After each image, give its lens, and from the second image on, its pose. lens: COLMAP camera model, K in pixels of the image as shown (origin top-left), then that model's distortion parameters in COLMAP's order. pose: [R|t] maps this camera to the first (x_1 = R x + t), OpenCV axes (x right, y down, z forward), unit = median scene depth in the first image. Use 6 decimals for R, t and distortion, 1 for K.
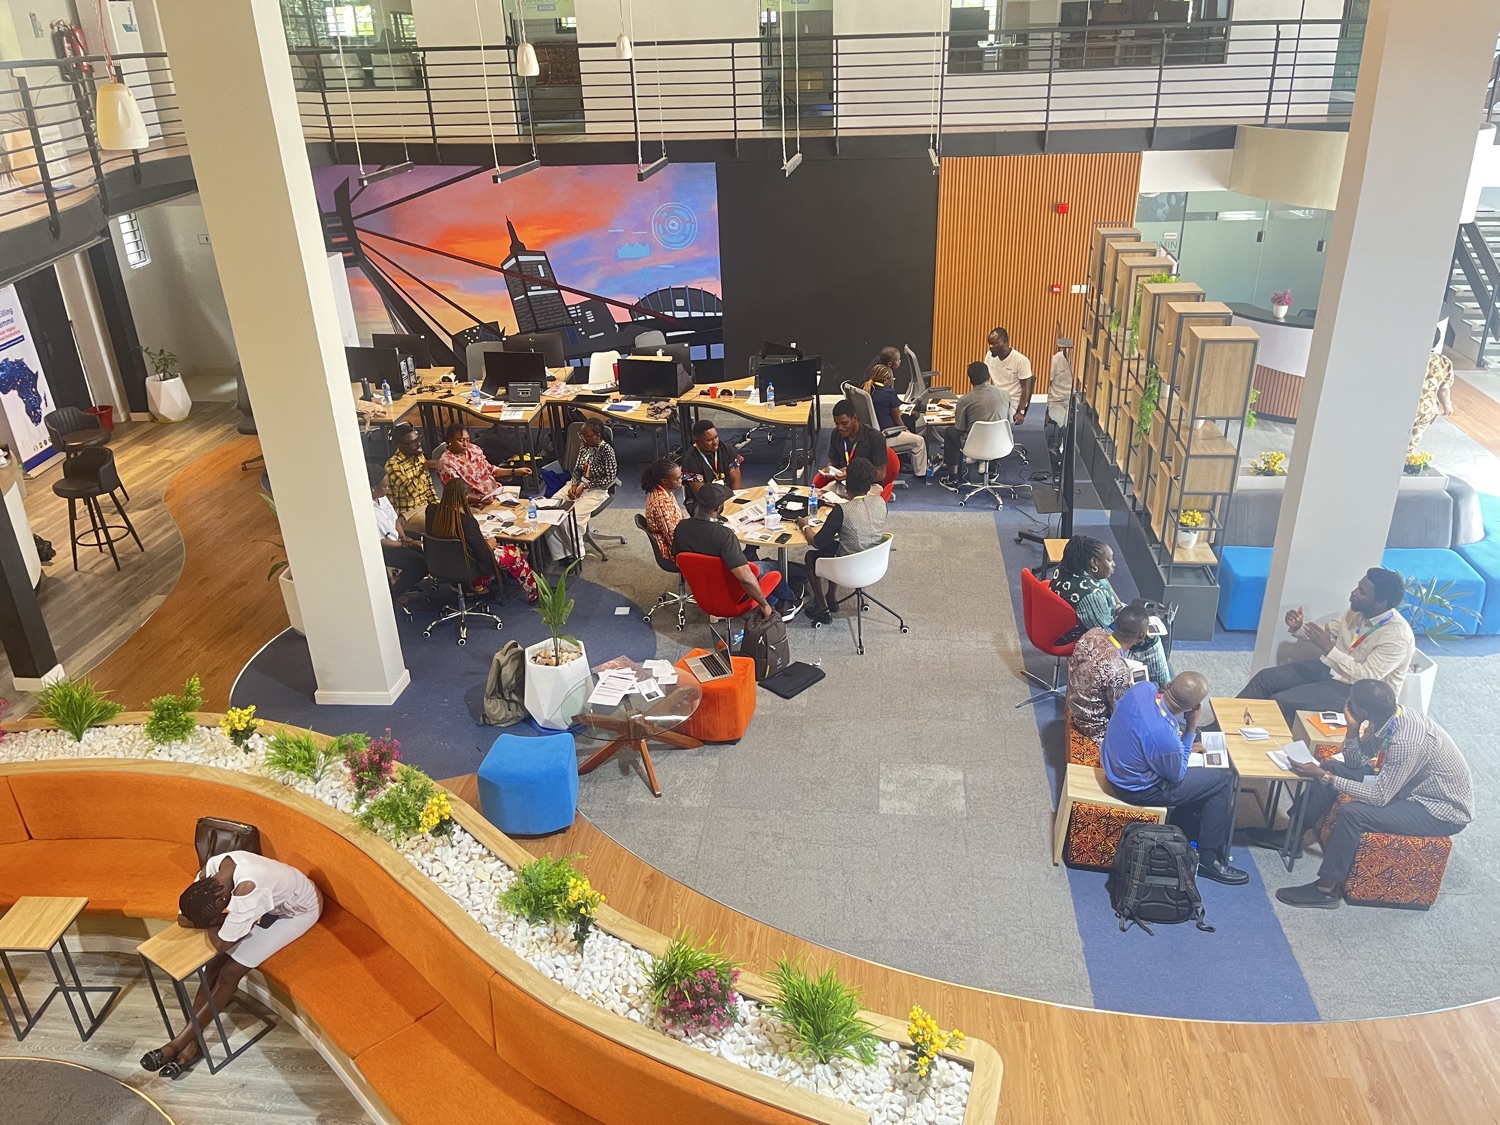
lens RADIAL K [[1148.0, 0, 750.6], [0, 1148.0, 557.7], [0, 0, 1]] dist [0.056669, -0.065078]
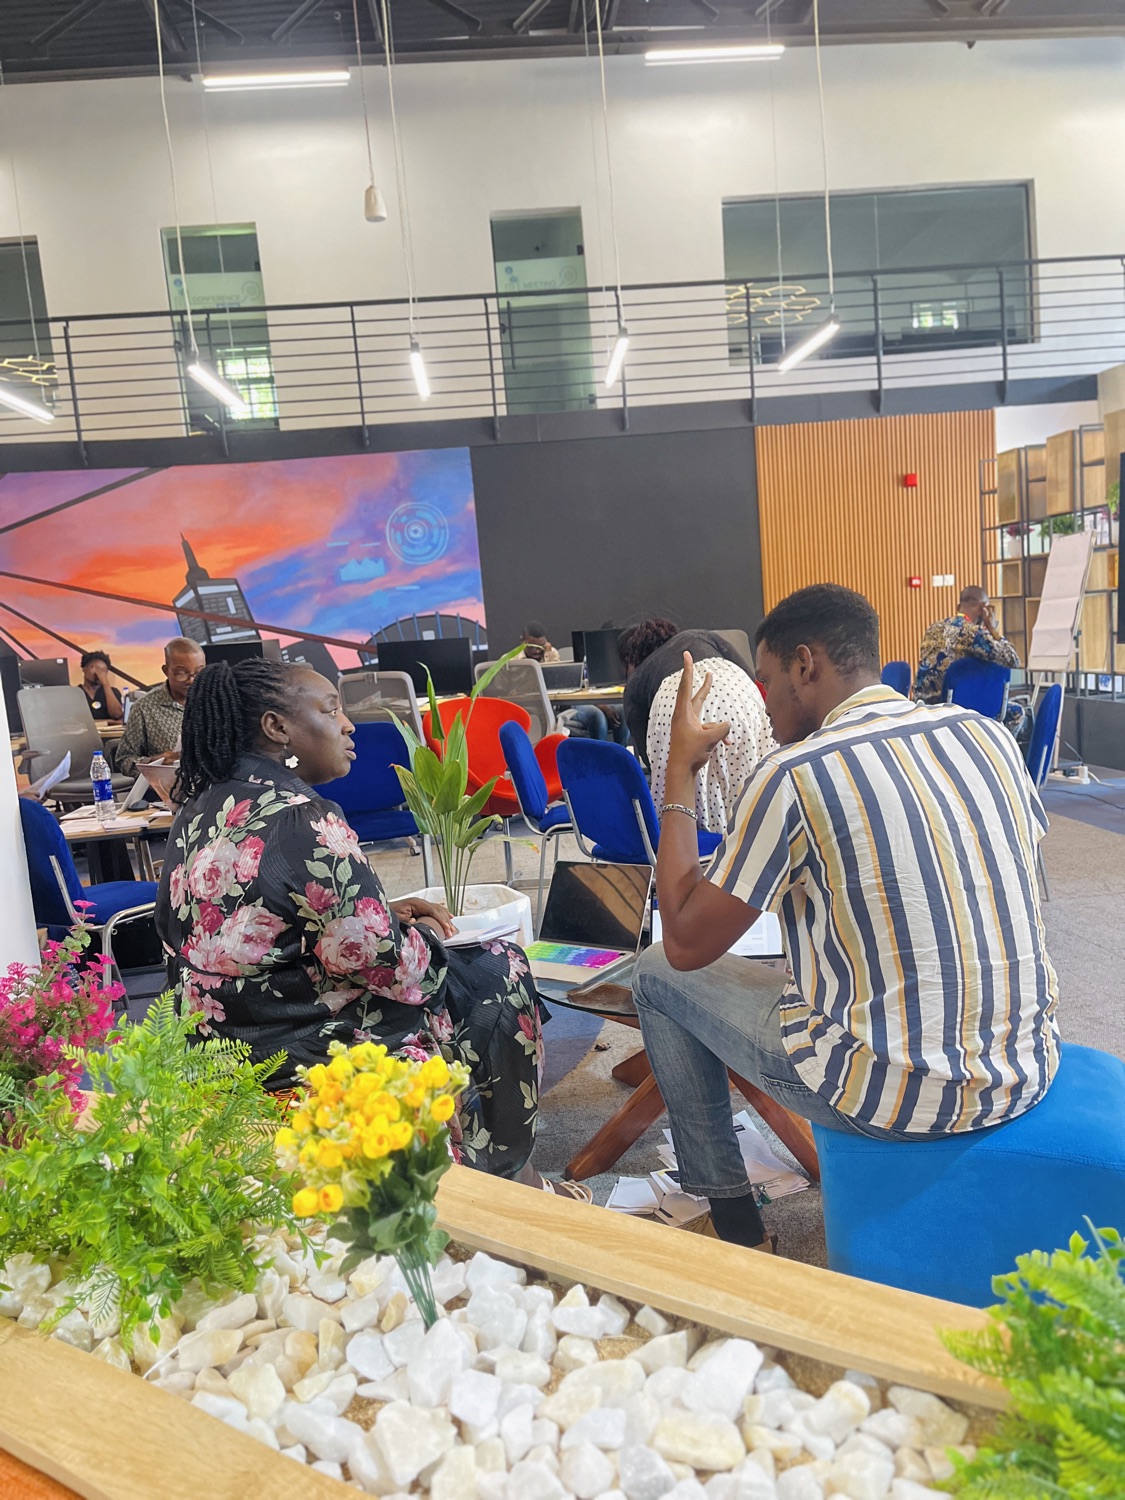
lens RADIAL K [[1148.0, 0, 566.8], [0, 1148.0, 759.4], [0, 0, 1]] dist [0.056669, -0.065078]
pose [[0.981611, -0.067675, 0.178496, -0.112847], [0.122064, 0.941431, -0.314338, 0.095968], [-0.146769, 0.330345, 0.932379, 0.334077]]
